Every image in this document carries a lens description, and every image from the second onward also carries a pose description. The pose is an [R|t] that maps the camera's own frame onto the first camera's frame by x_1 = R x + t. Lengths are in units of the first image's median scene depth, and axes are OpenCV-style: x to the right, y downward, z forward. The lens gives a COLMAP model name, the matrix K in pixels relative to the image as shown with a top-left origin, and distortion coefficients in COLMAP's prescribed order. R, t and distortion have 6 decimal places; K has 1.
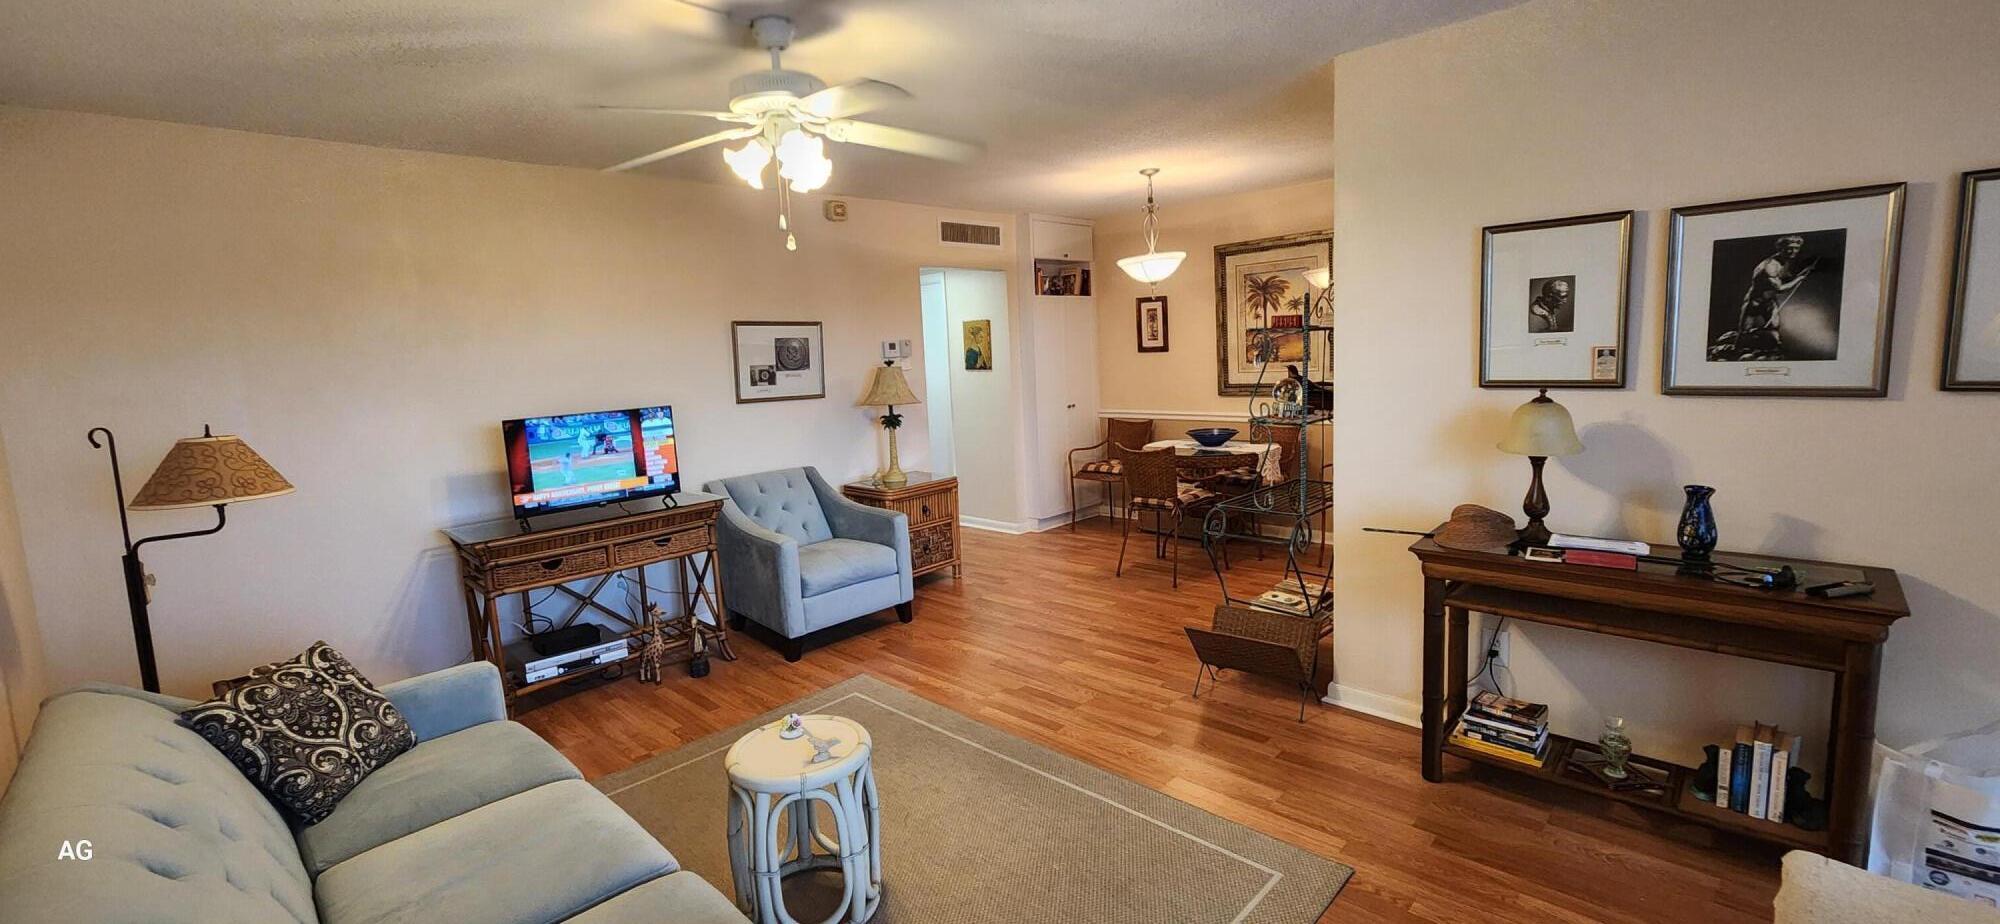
lens RADIAL K [[812.6, 0, 991.0], [0, 812.6, 438.5], [0, 0, 1]] dist [0.001390, -0.001379]
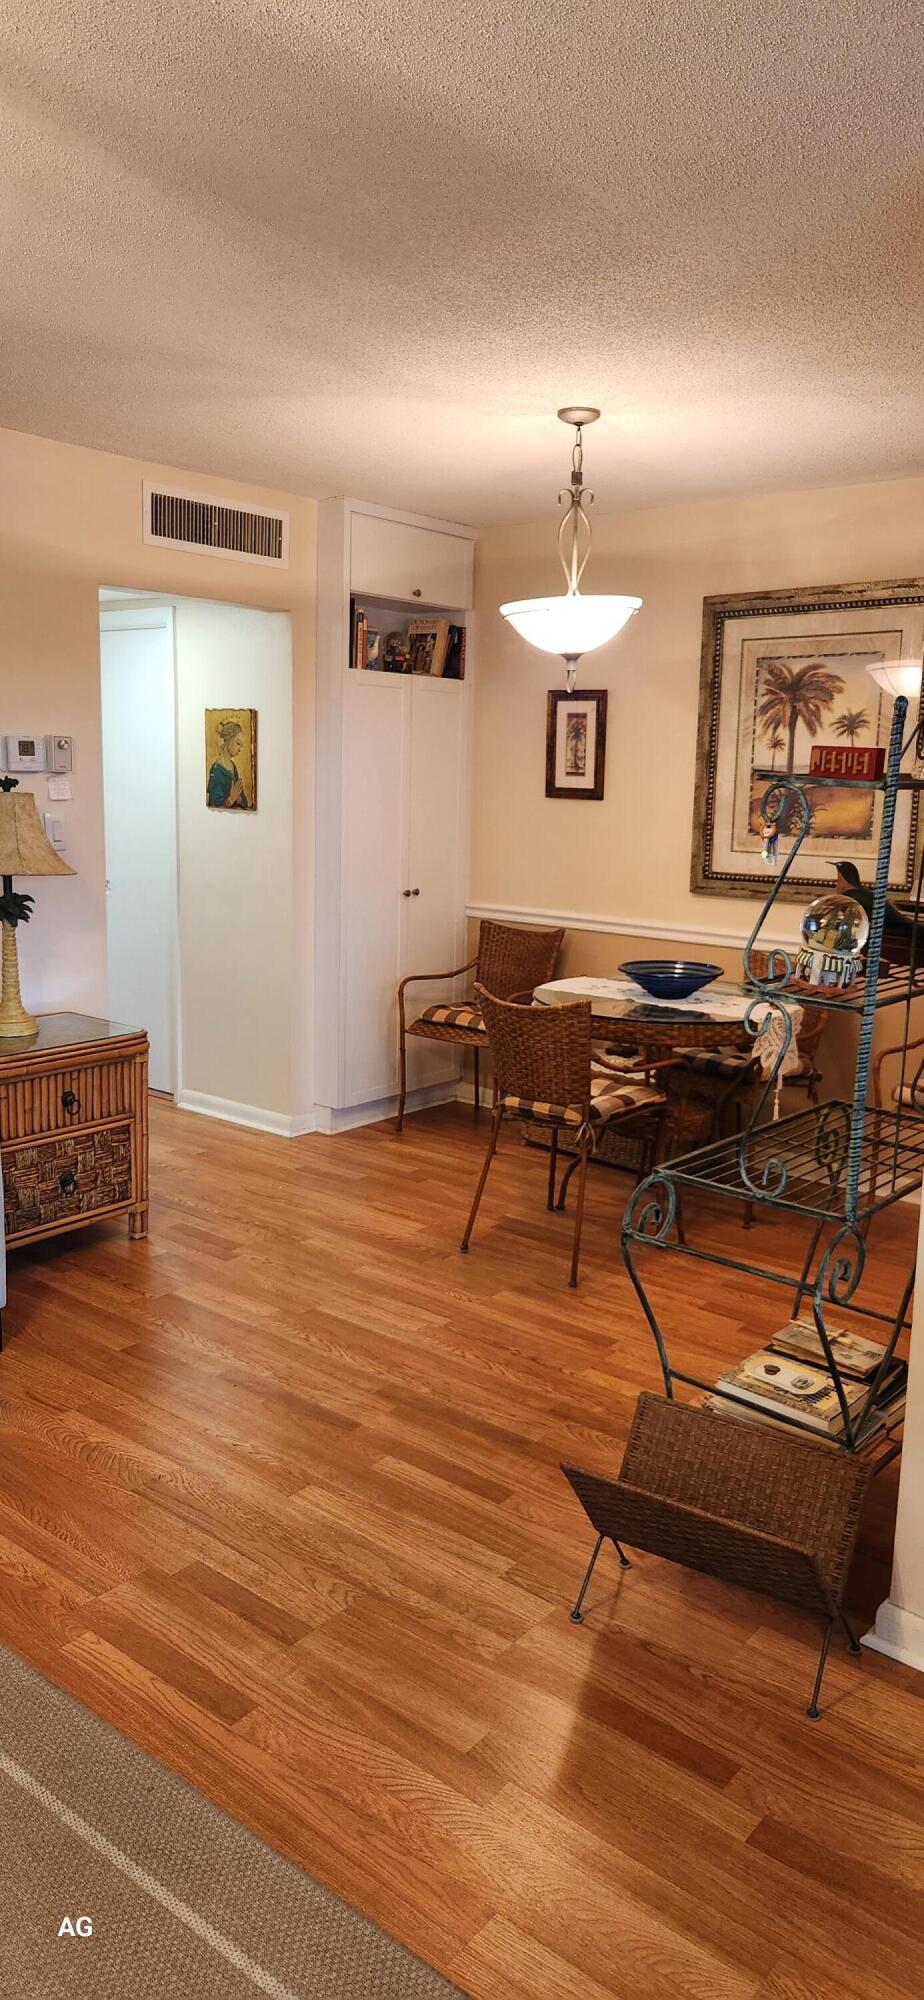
lens RADIAL K [[1312.7, 0, 467.4], [0, 1312.7, 988.5], [0, 0, 1]] dist [0.045594, -0.023521]
pose [[0.993152, 0.056250, 0.102401, 0.077572], [-0.061888, 0.996689, 0.052734, -0.037354], [-0.099095, -0.058710, 0.993344, 0.246893]]
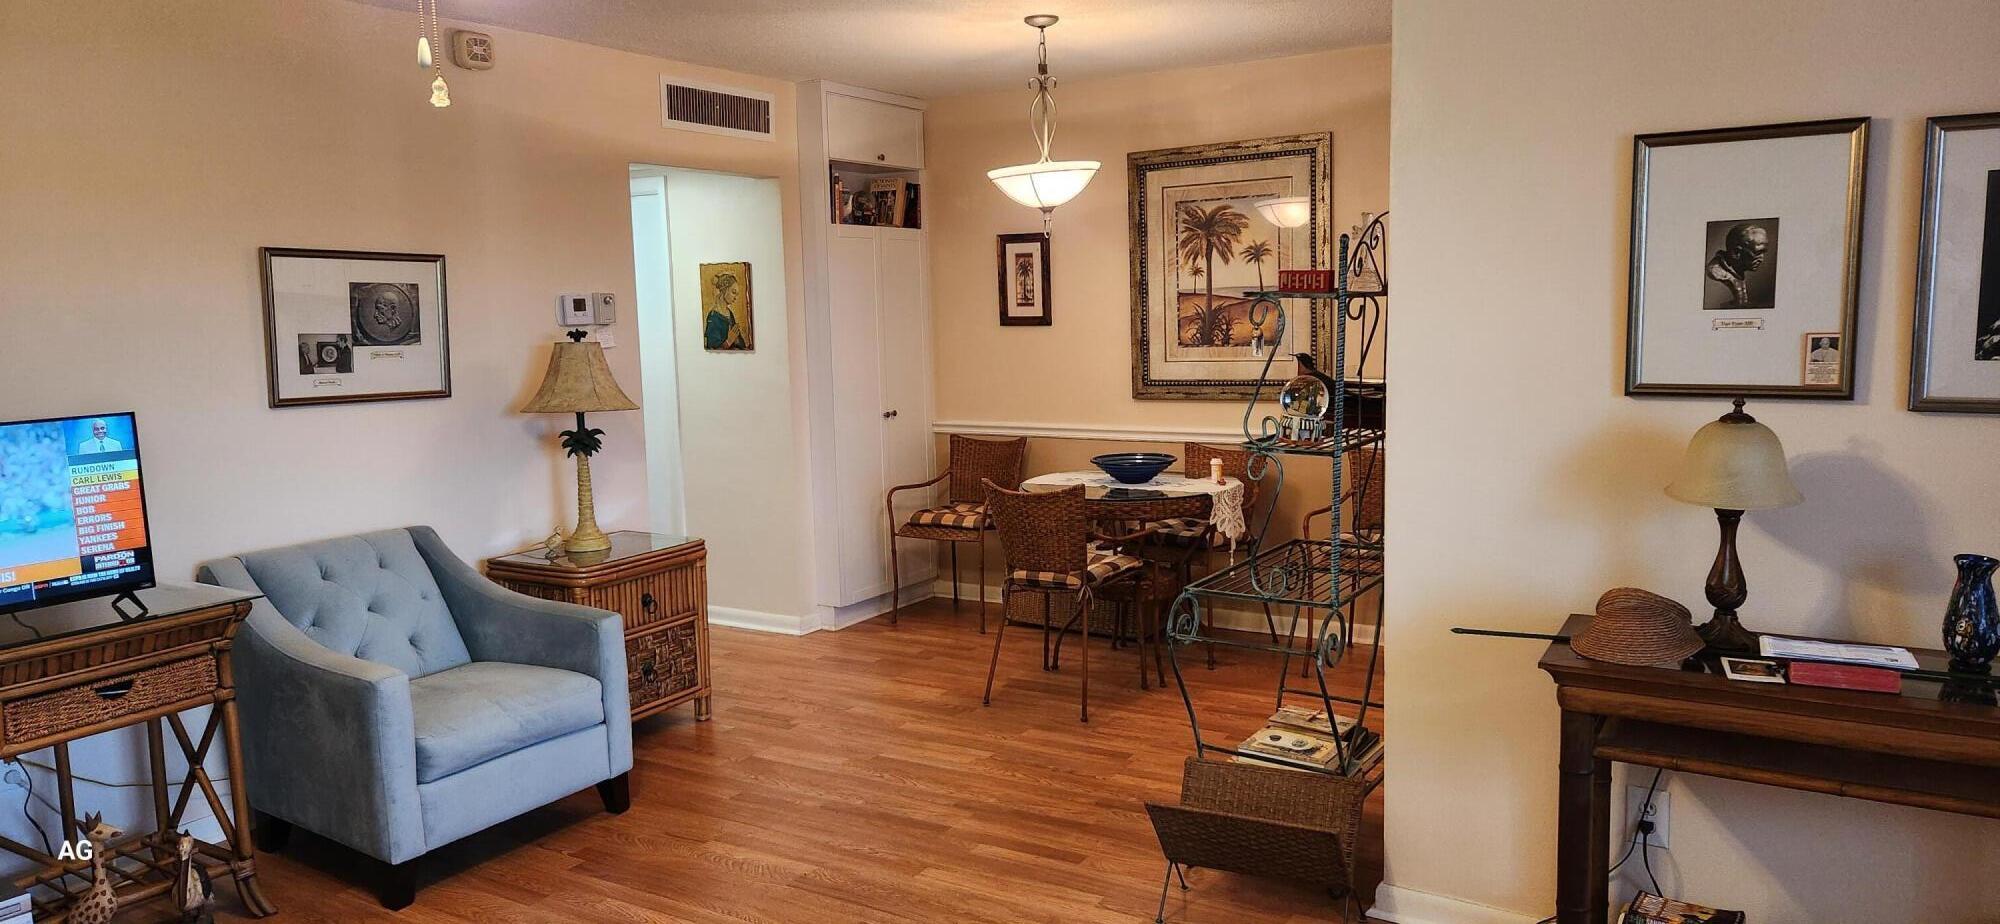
lens RADIAL K [[1312.7, 0, 998.5], [0, 1312.7, 451.9], [0, 0, 1]] dist [0.045594, -0.023521]
pose [[0.974863, -0.001203, 0.222801, -0.053980], [0.002544, 0.999980, -0.005733, -0.009751], [-0.222790, 0.006156, 0.974847, 0.080005]]
